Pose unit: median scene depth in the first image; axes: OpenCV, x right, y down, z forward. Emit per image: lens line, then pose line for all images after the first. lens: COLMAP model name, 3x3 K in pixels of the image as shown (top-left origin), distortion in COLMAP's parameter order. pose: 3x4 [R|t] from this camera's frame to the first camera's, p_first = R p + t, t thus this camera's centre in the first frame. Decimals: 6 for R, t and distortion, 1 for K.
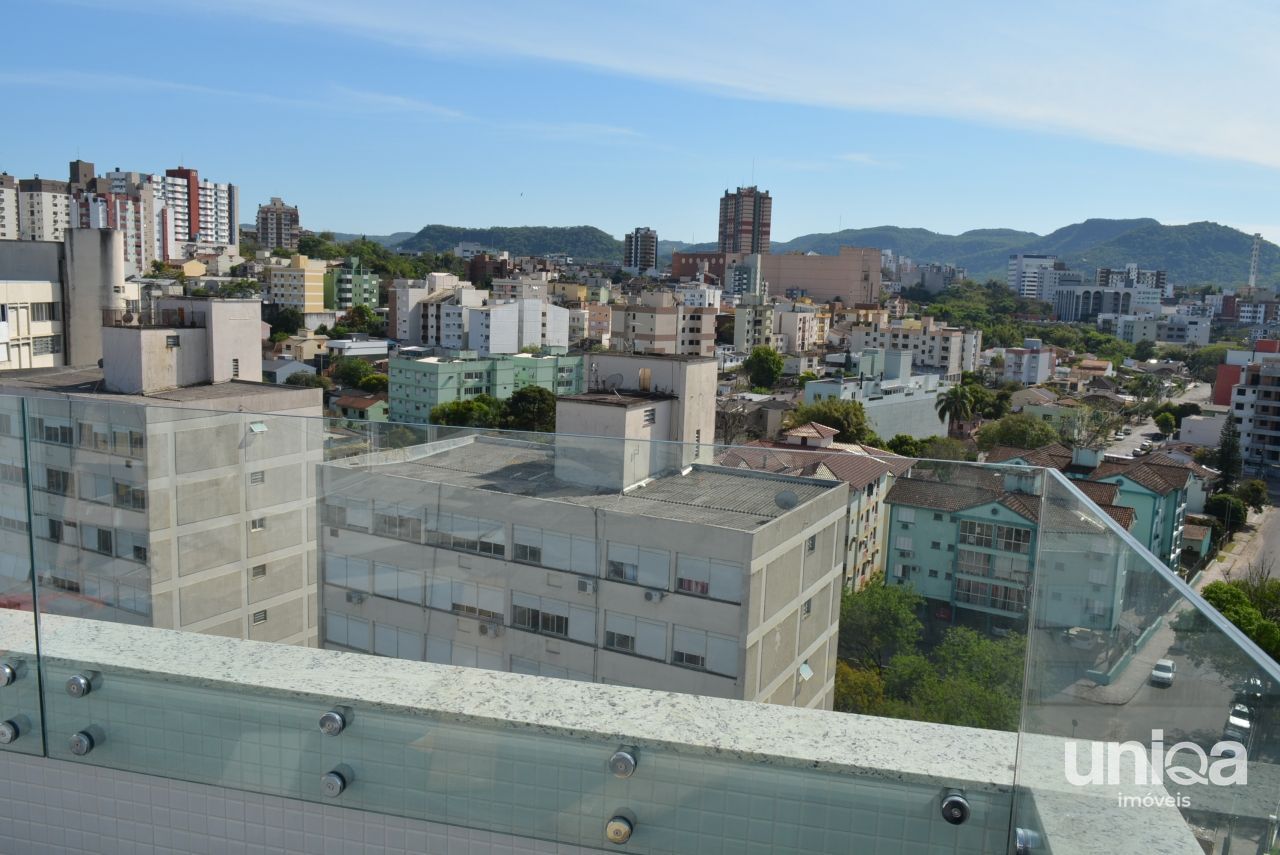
lens RADIAL K [[989.4, 0, 640.0], [0, 989.4, 427.5], [0, 0, 1]] dist [-0.022506, 0.013164]
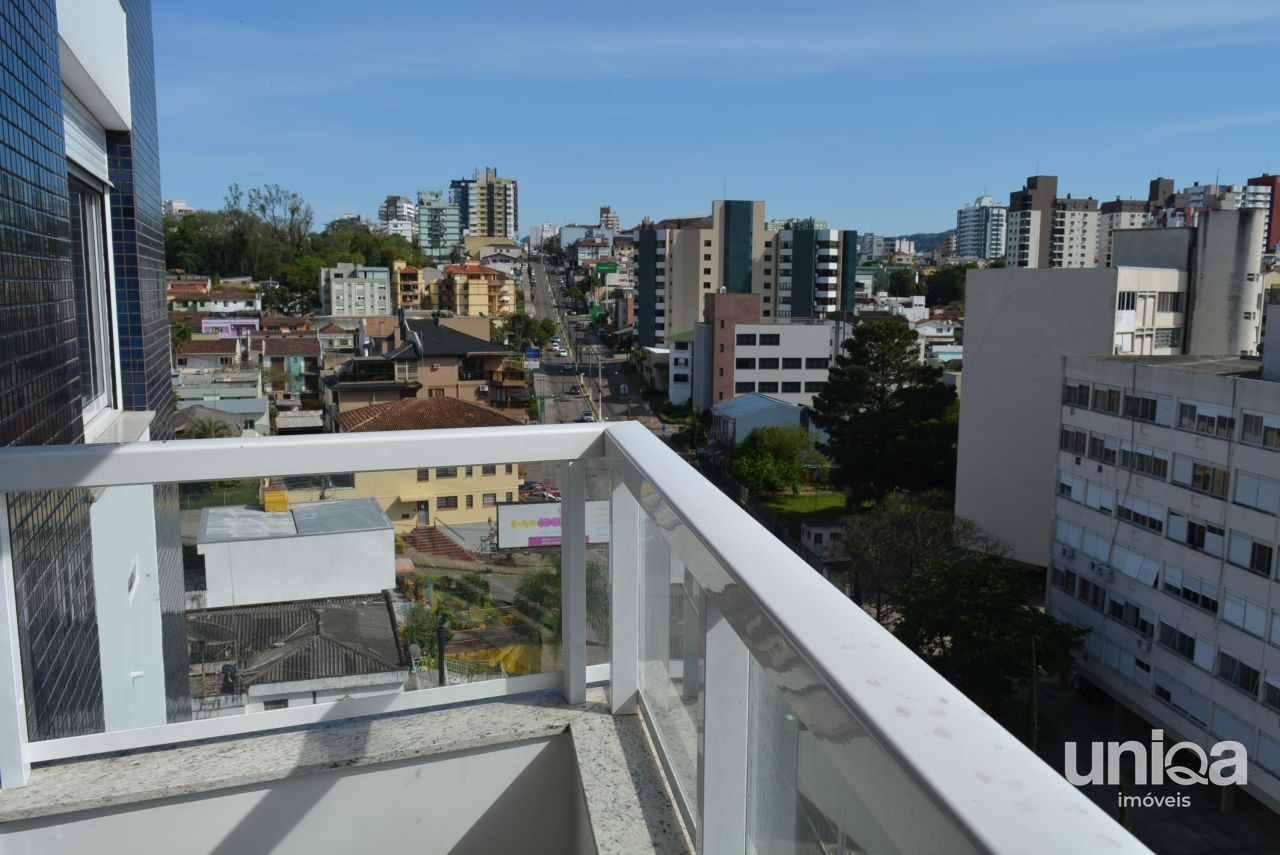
lens RADIAL K [[989.4, 0, 640.0], [0, 989.4, 427.5], [0, 0, 1]] dist [-0.022506, 0.013164]
pose [[0.557516, 0.085444, -0.825758, -0.101018], [-0.101702, 0.994226, 0.034212, 0.019091], [0.823913, 0.064908, 0.562987, 0.065374]]
